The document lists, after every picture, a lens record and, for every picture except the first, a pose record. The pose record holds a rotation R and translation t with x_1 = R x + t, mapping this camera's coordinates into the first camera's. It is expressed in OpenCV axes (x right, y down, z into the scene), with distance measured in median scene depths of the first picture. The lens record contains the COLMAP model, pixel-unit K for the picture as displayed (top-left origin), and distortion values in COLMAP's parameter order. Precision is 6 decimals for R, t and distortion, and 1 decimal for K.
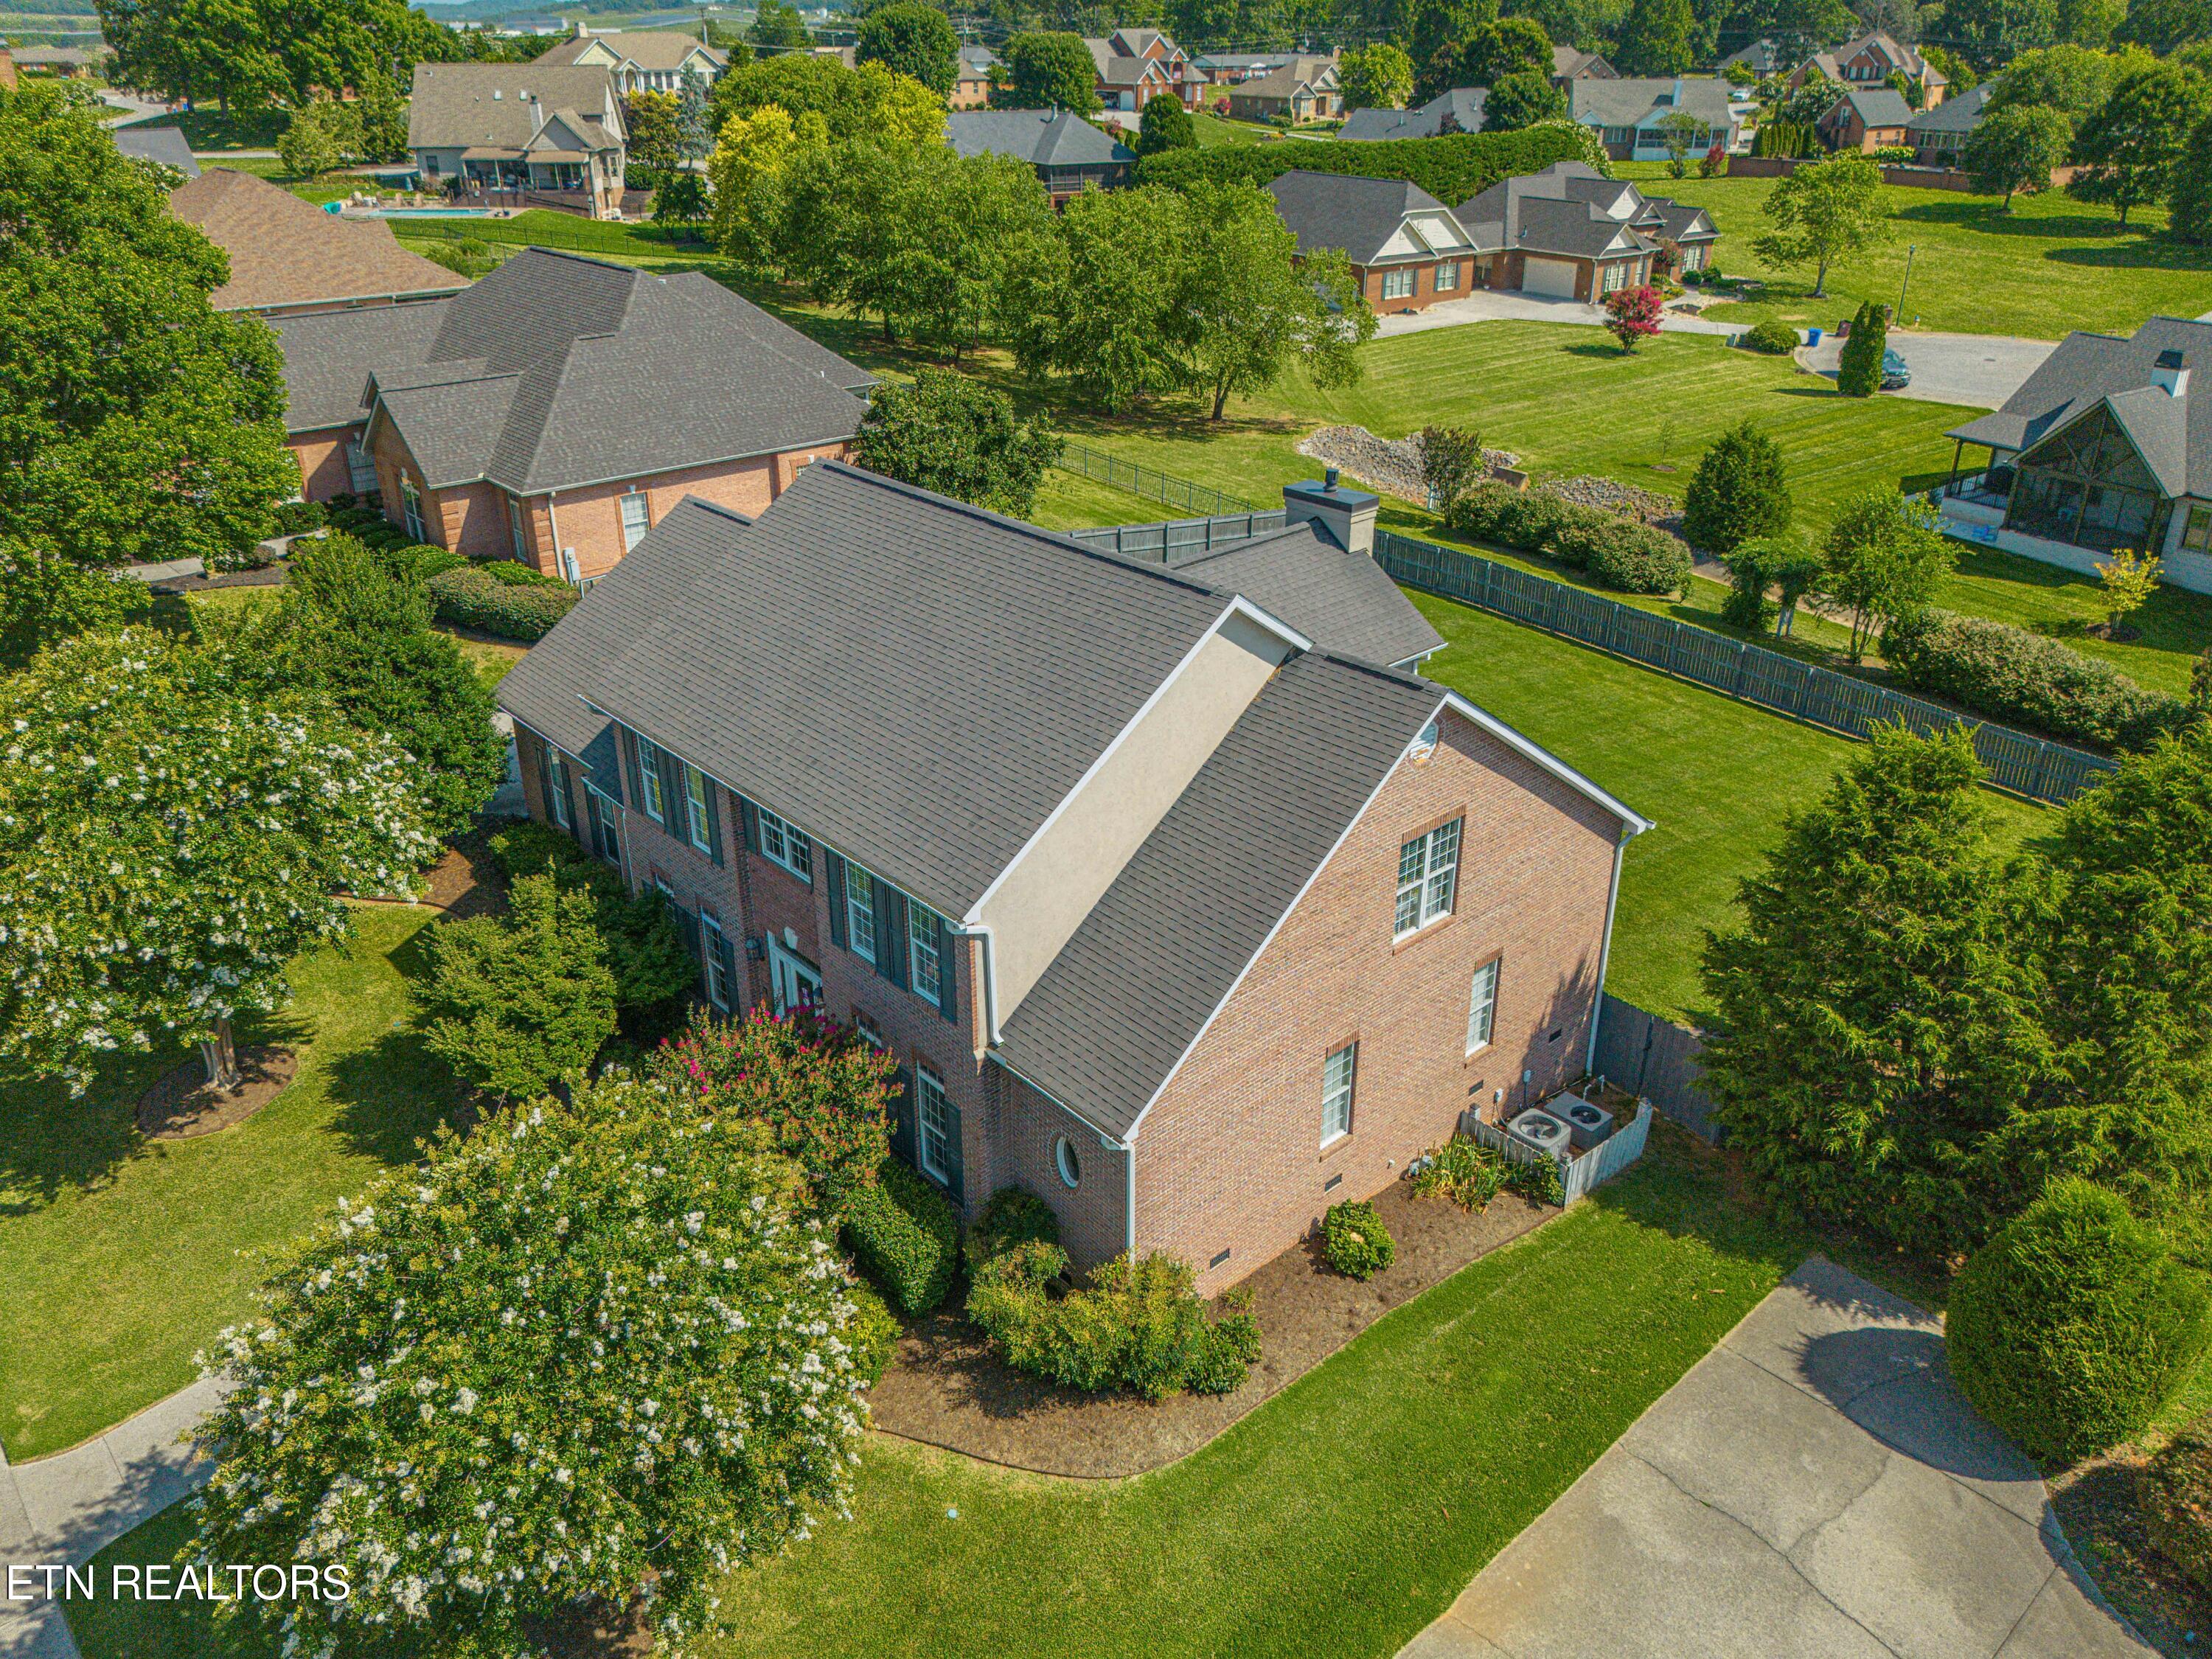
lens RADIAL K [[1610.1, 0, 1109.3], [0, 1610.1, 775.5], [0, 0, 1]] dist [0.032830, -0.025883]
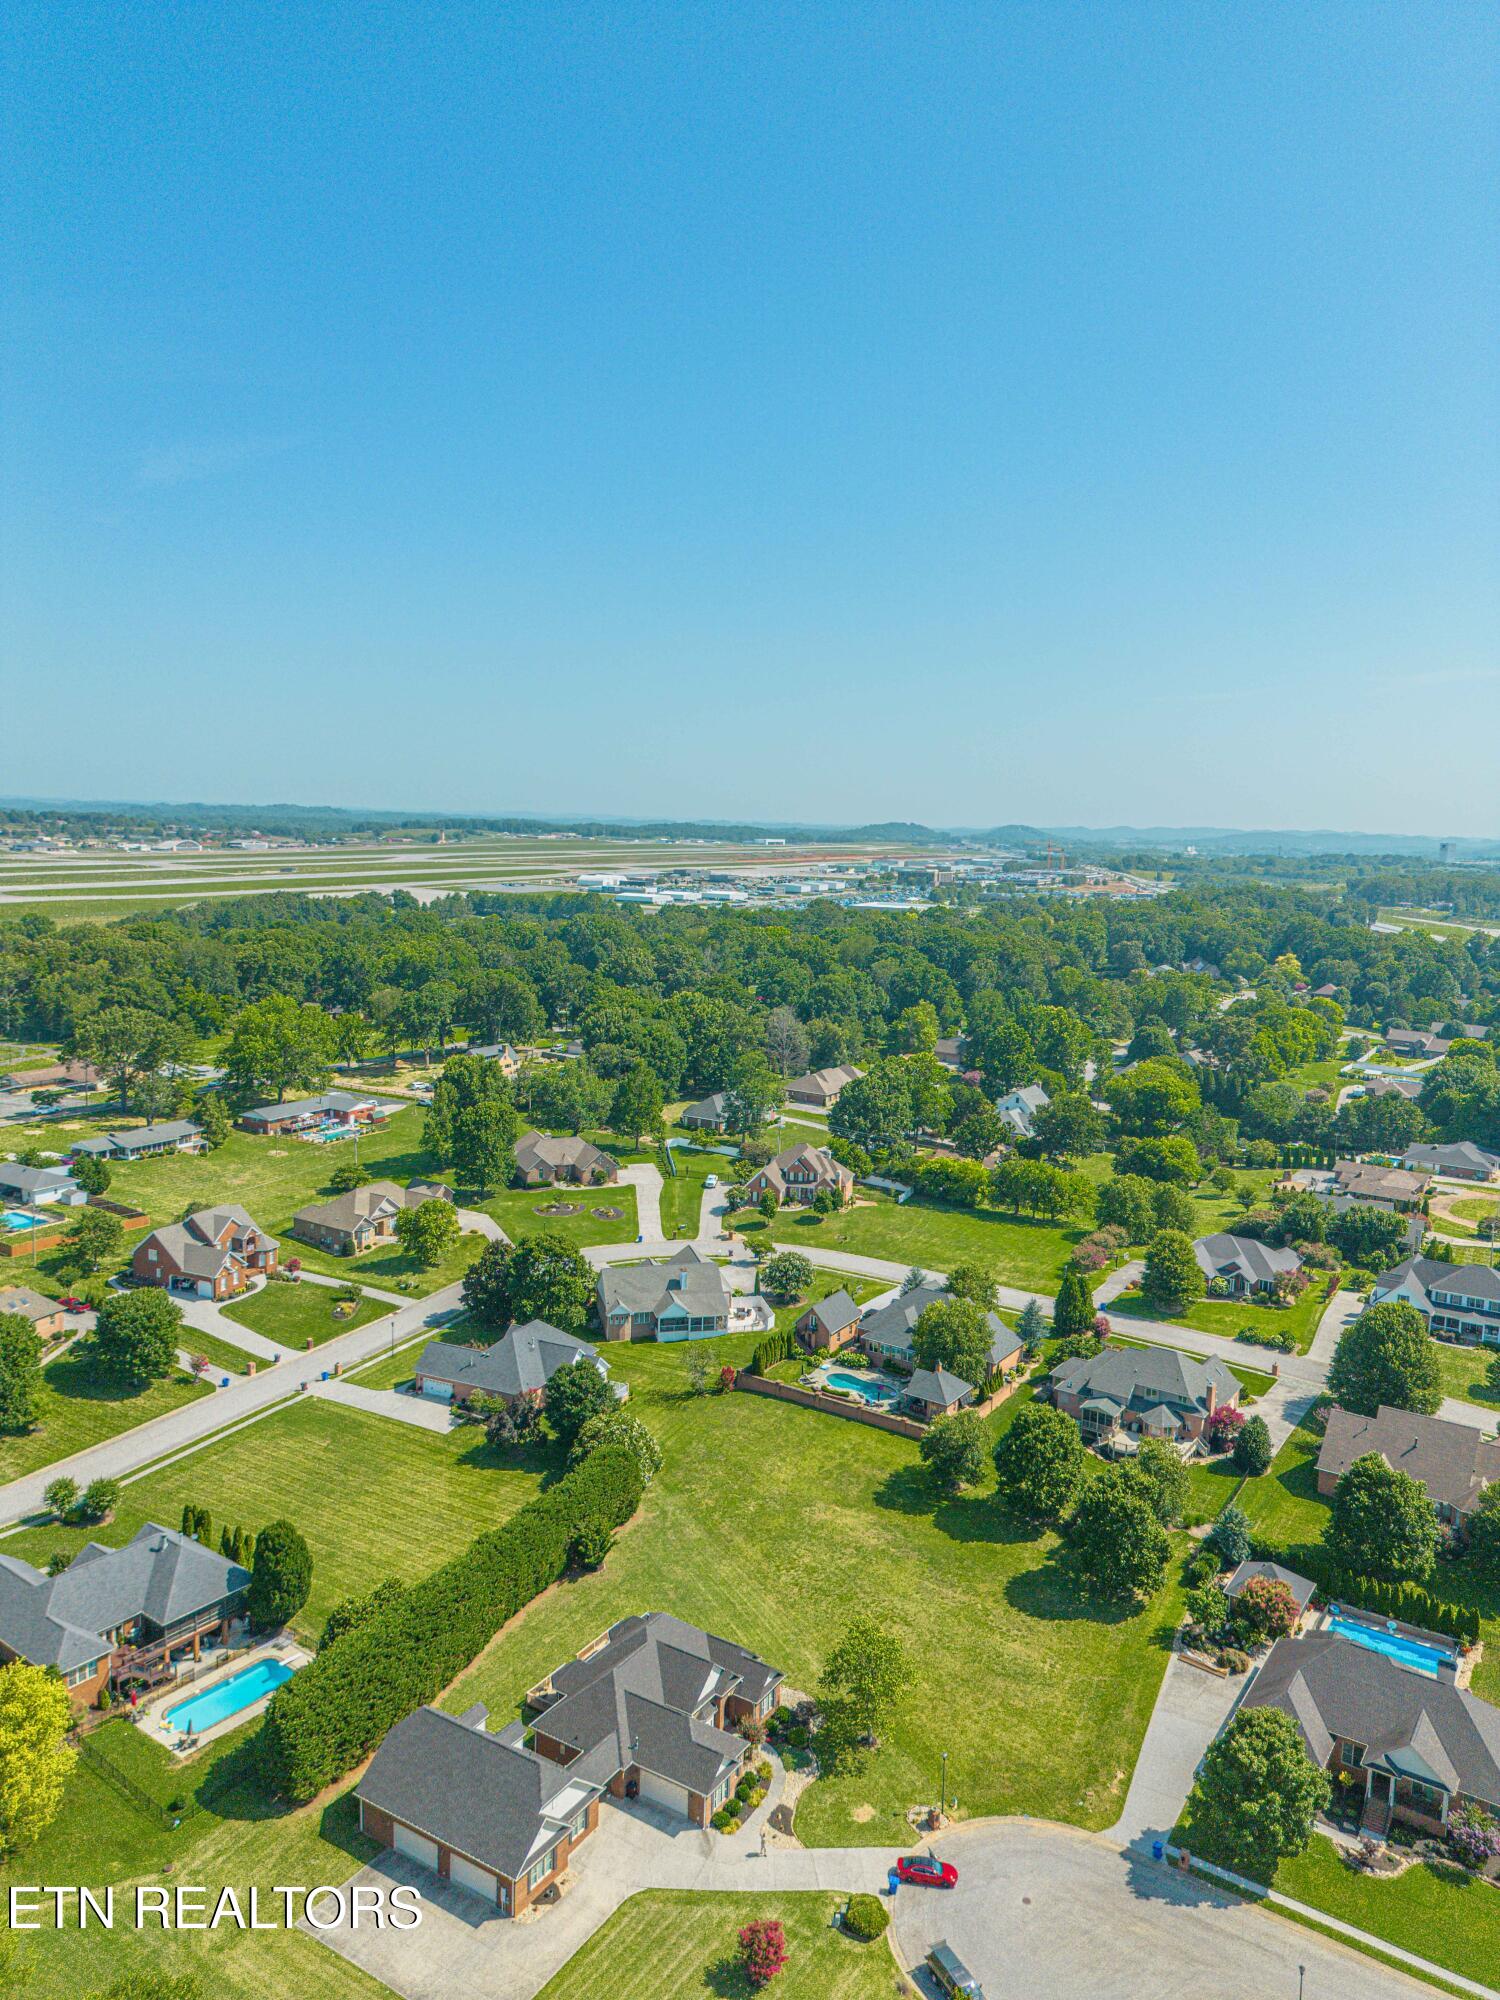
lens RADIAL K [[1403.5, 0, 750.0], [0, 1403.5, 1000.0], [0, 0, 1]] dist [0.031255, -0.021251]
pose [[0.914570, -0.023742, 0.403730, -0.281724], [0.140629, 0.954649, -0.262427, -2.633856], [-0.379190, 0.296785, 0.876433, -0.283615]]
